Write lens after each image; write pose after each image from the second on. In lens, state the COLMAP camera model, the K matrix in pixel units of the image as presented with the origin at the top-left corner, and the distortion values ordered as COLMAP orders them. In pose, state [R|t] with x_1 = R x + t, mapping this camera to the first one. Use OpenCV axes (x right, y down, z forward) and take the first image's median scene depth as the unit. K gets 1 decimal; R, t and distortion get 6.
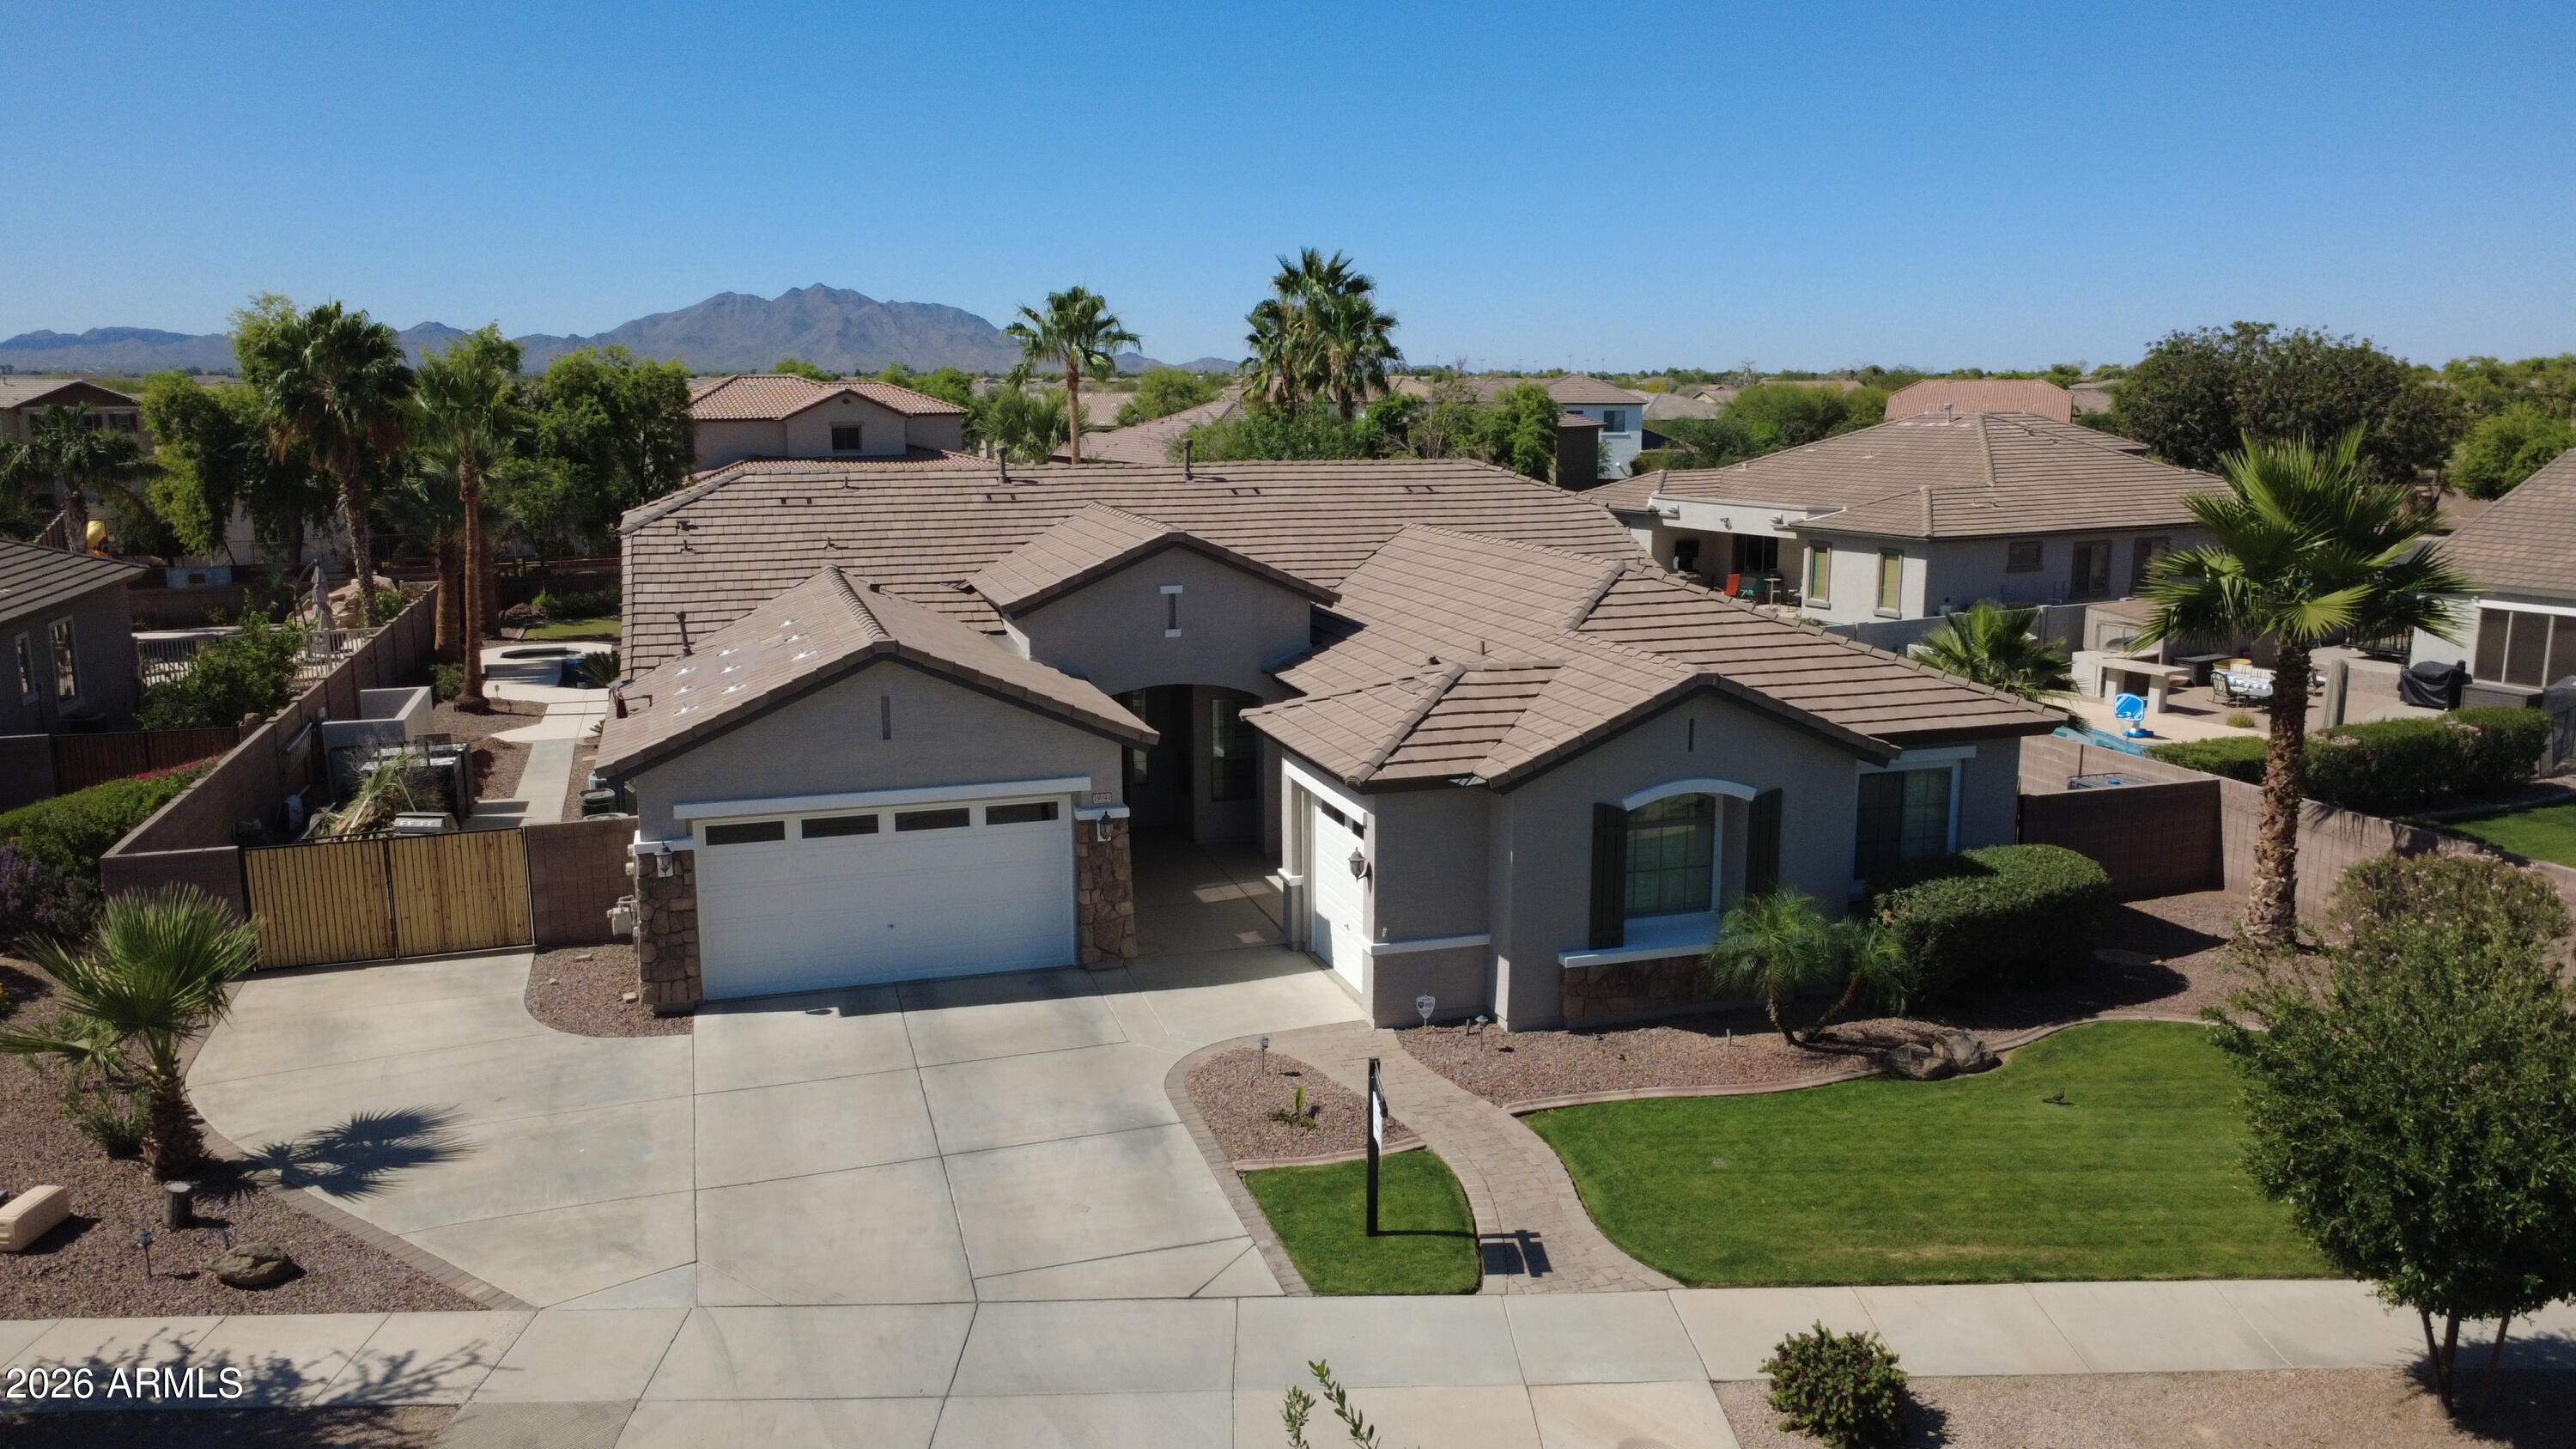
lens RADIAL K [[1869.2, 0, 1295.0], [0, 1869.2, 733.3], [0, 0, 1]] dist [-0.002290, 0.002964]
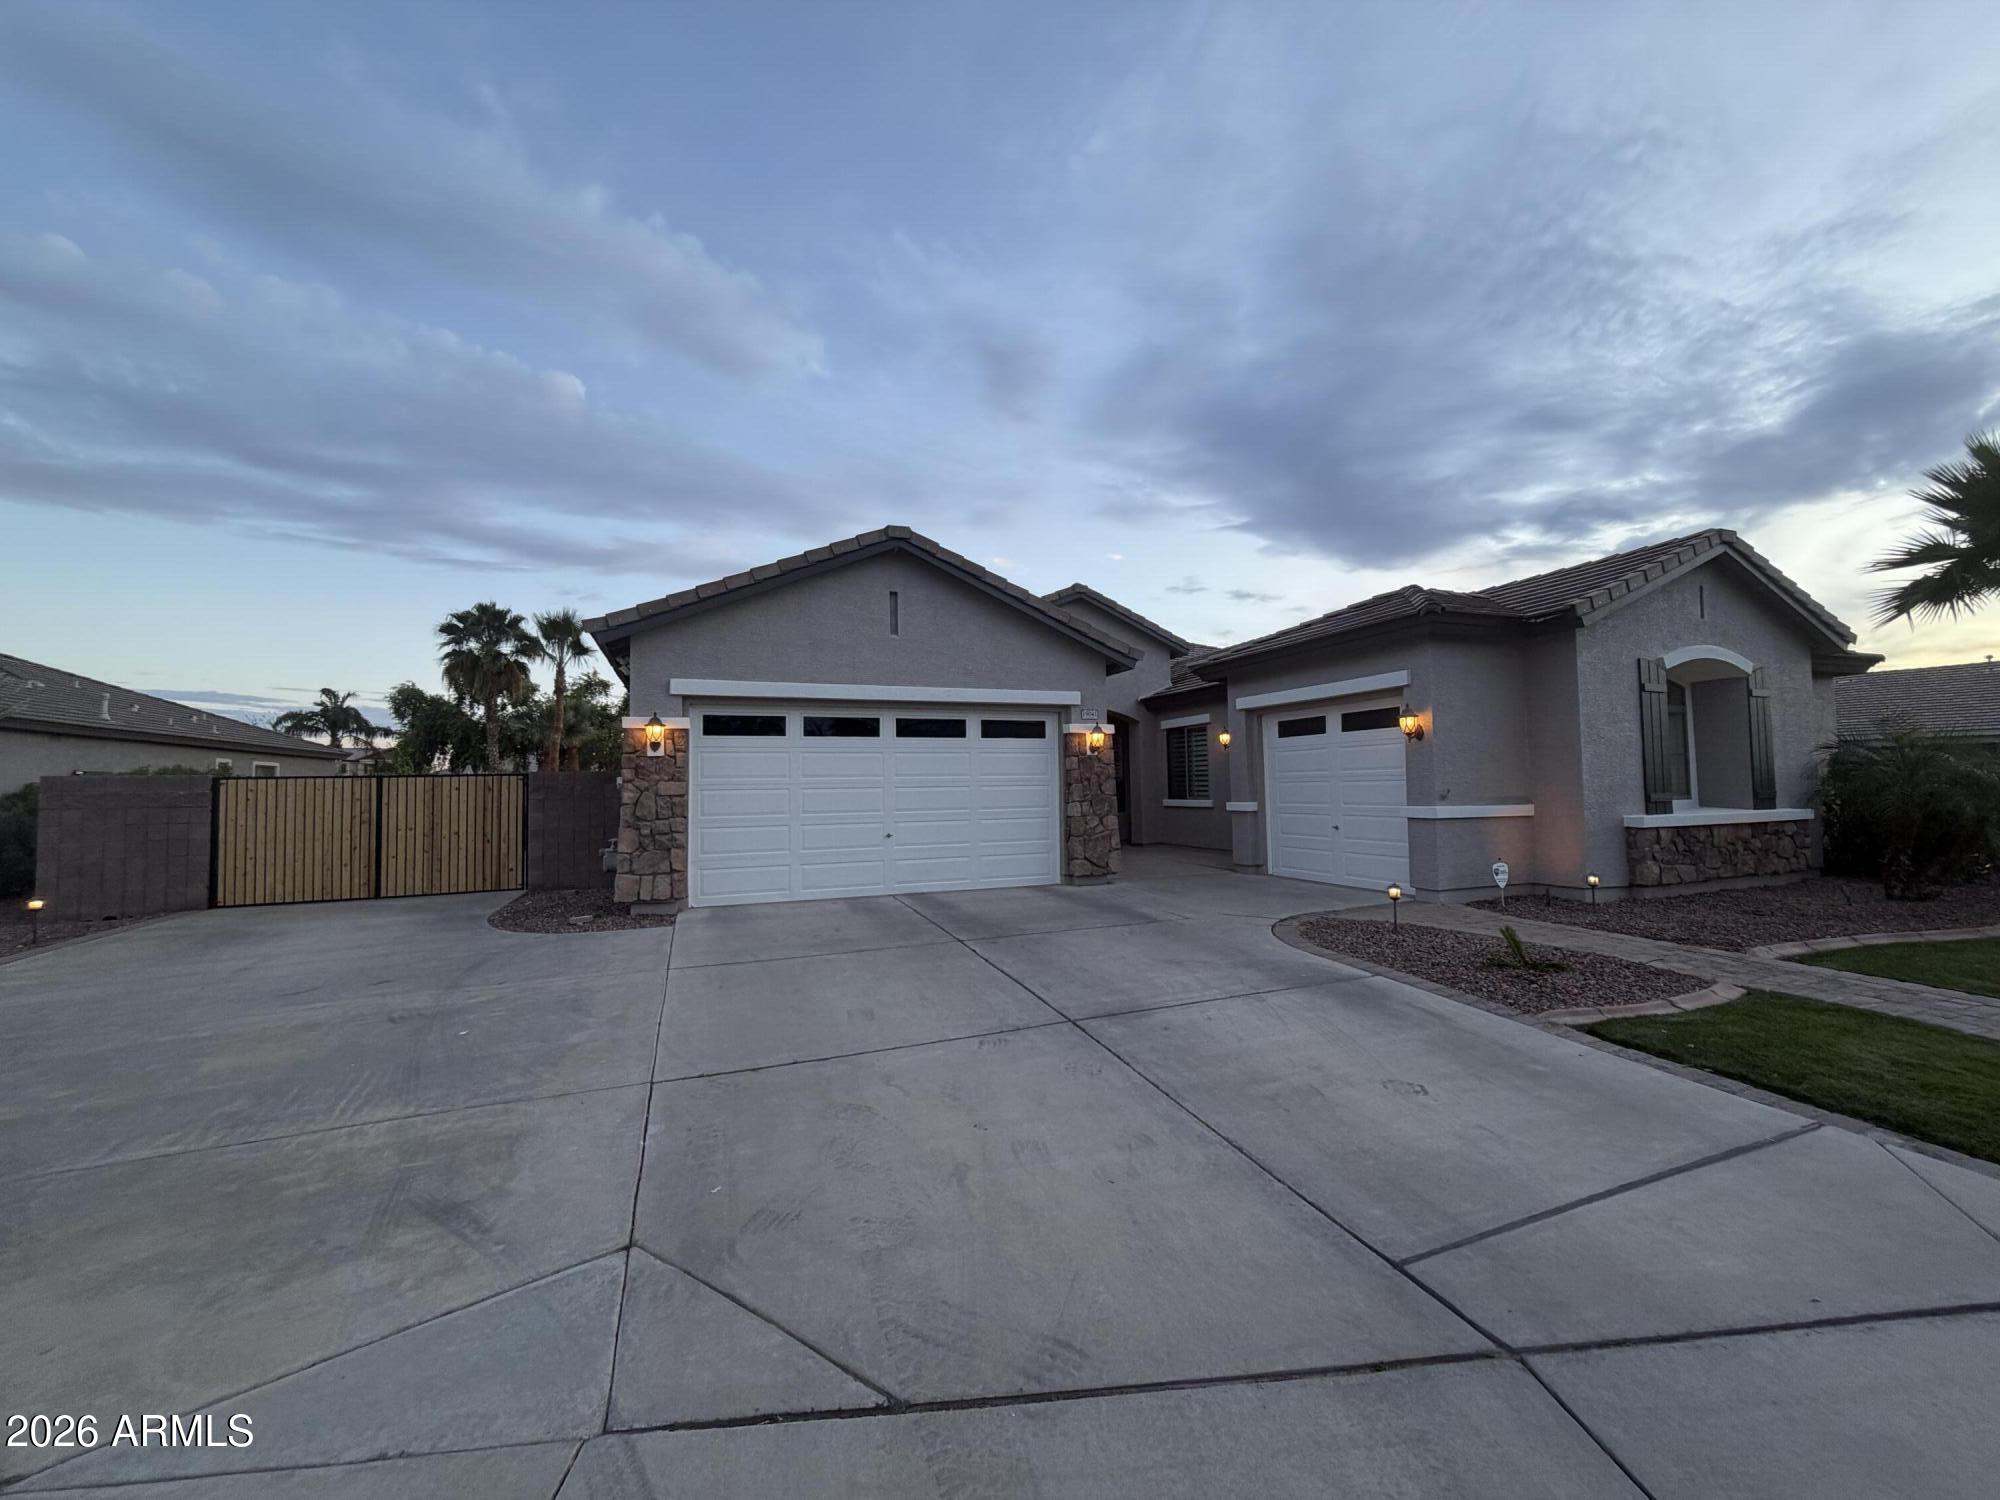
lens RADIAL K [[793.7, 0, 1006.6], [0, 793.7, 777.1], [0, 0, 1]] dist [0.001709, -0.000391]
pose [[0.998102, -0.013366, 0.060107, -0.191225], [0.025125, 0.979602, -0.199370, 0.169800], [-0.056216, 0.200502, 0.978079, 0.621815]]
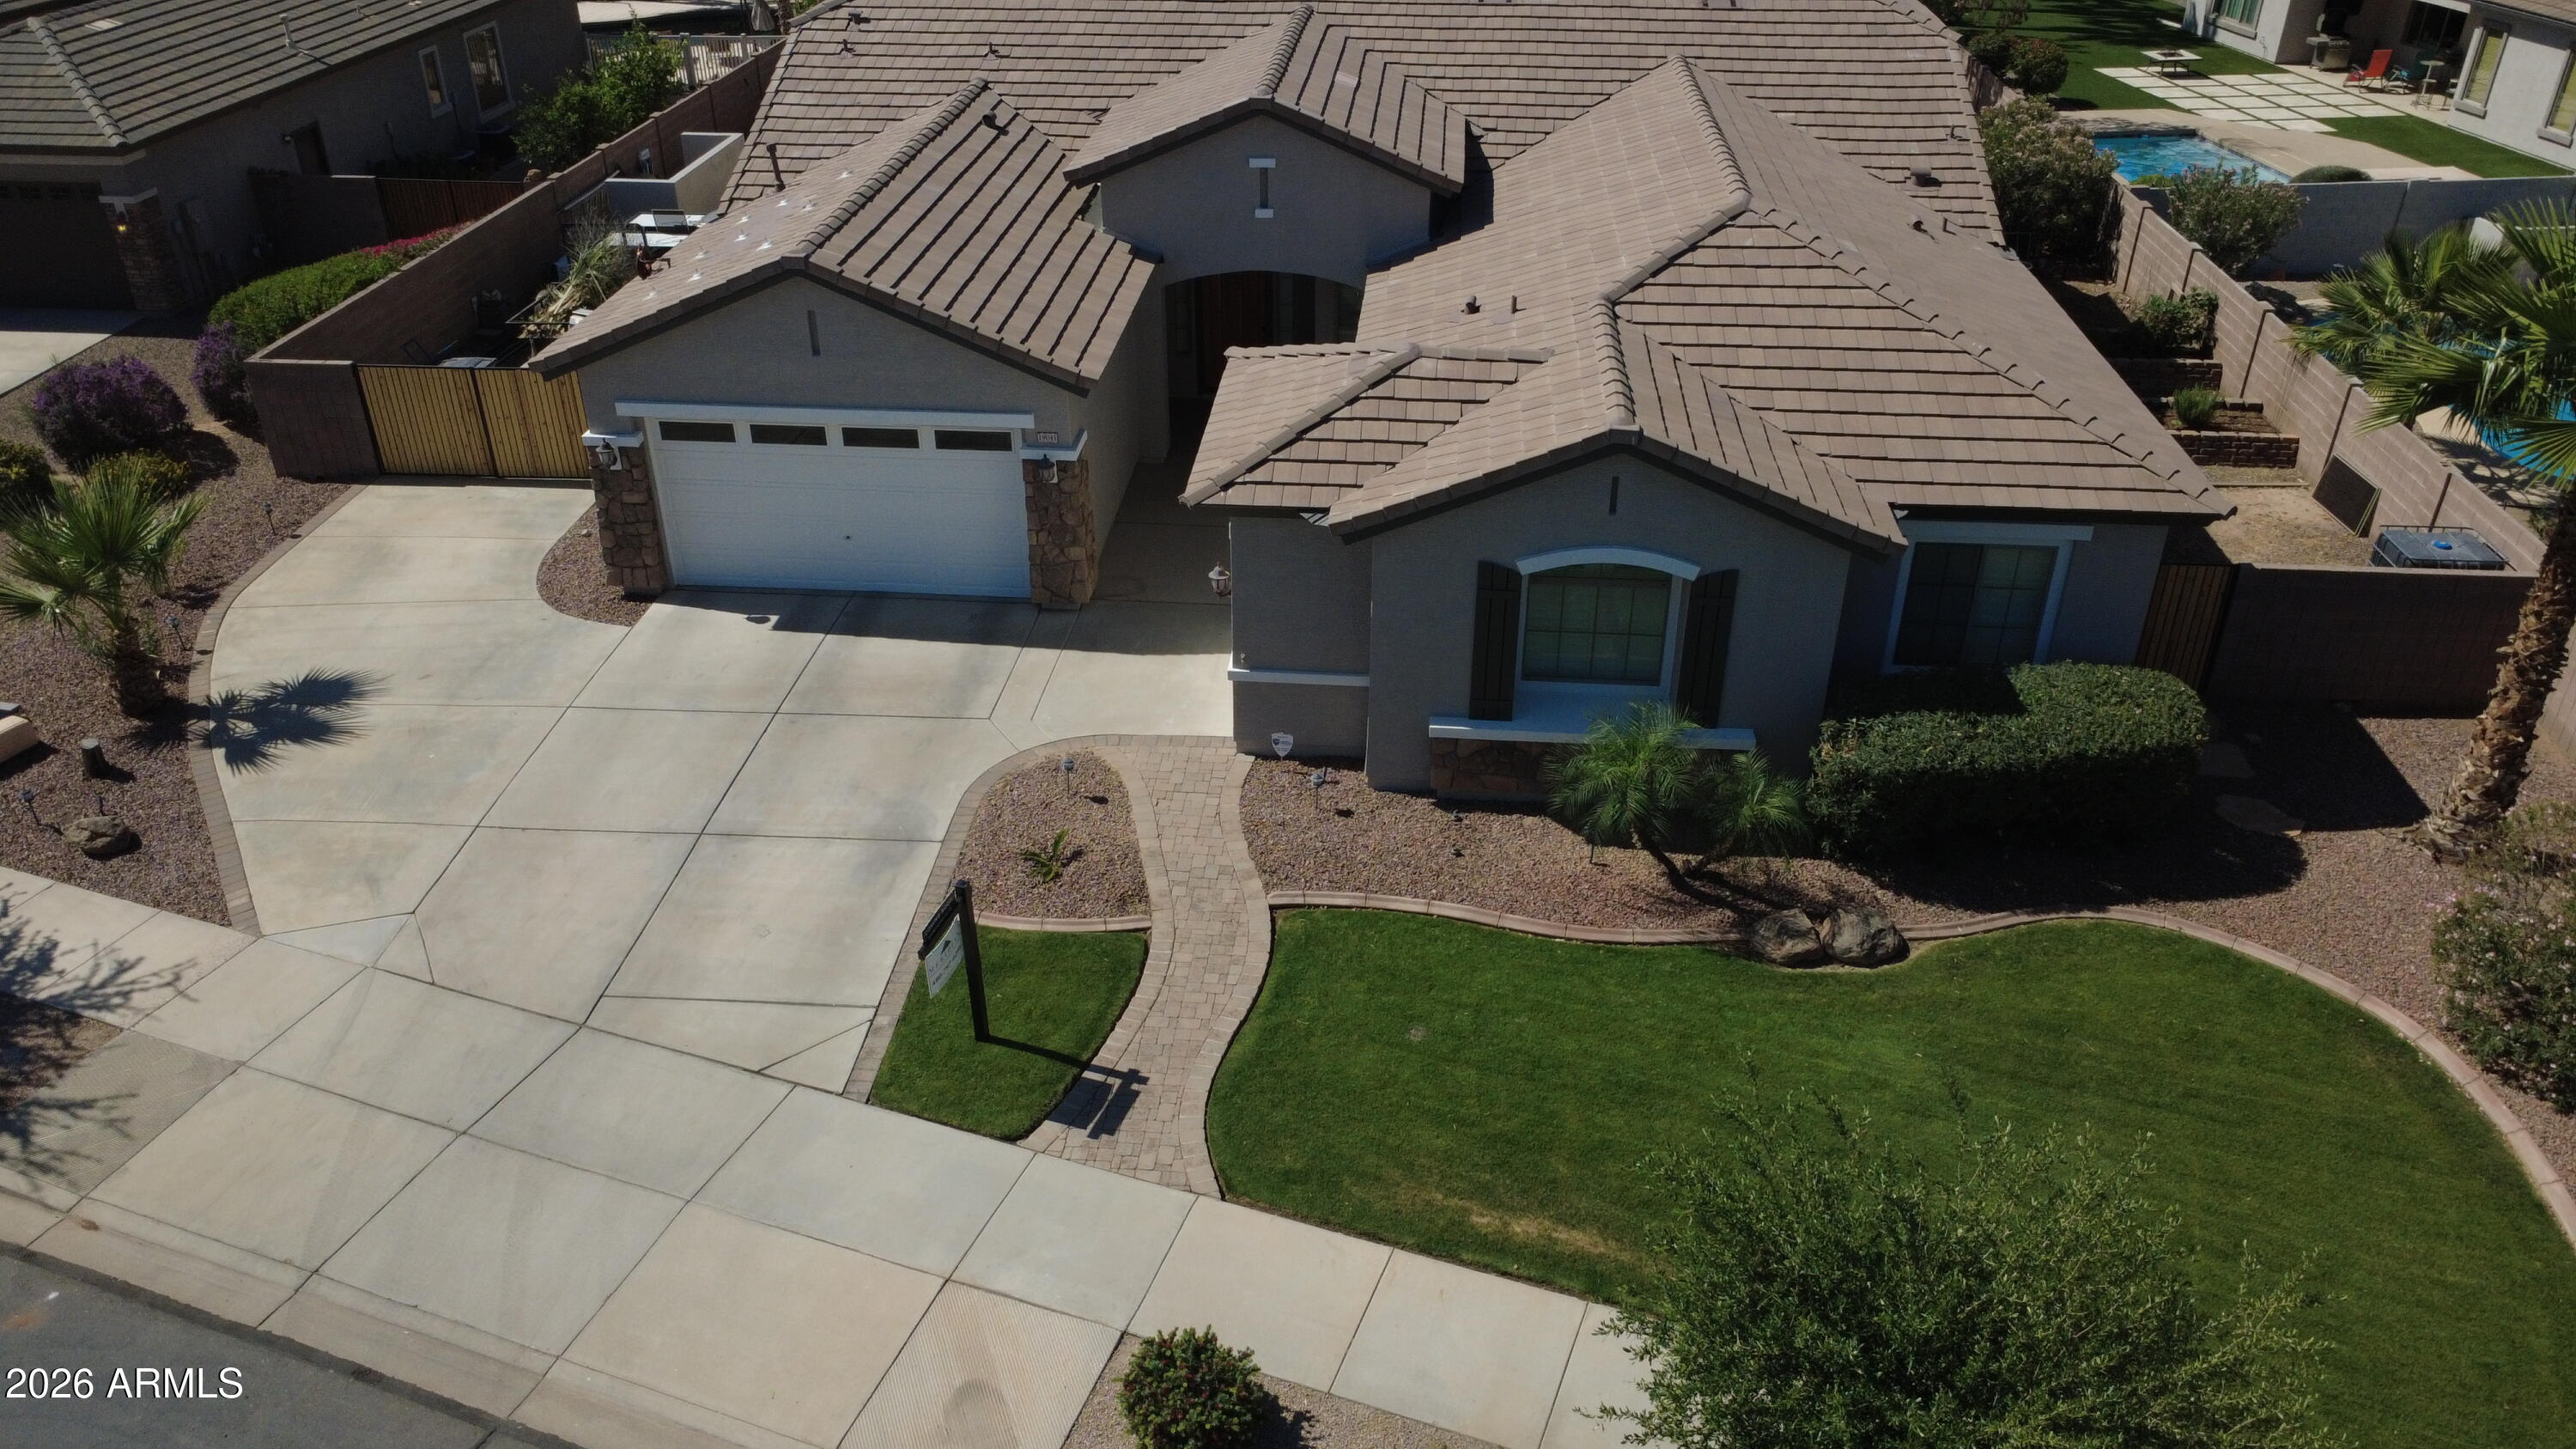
lens RADIAL K [[1869.2, 0, 1301.1], [0, 1869.2, 727.1], [0, 0, 1]] dist [-0.002290, 0.002964]
pose [[0.924011, 0.197500, -0.327409, 0.370697], [-0.074252, 0.932655, 0.353045, -0.180675], [0.375087, -0.301907, 0.876449, 0.210622]]
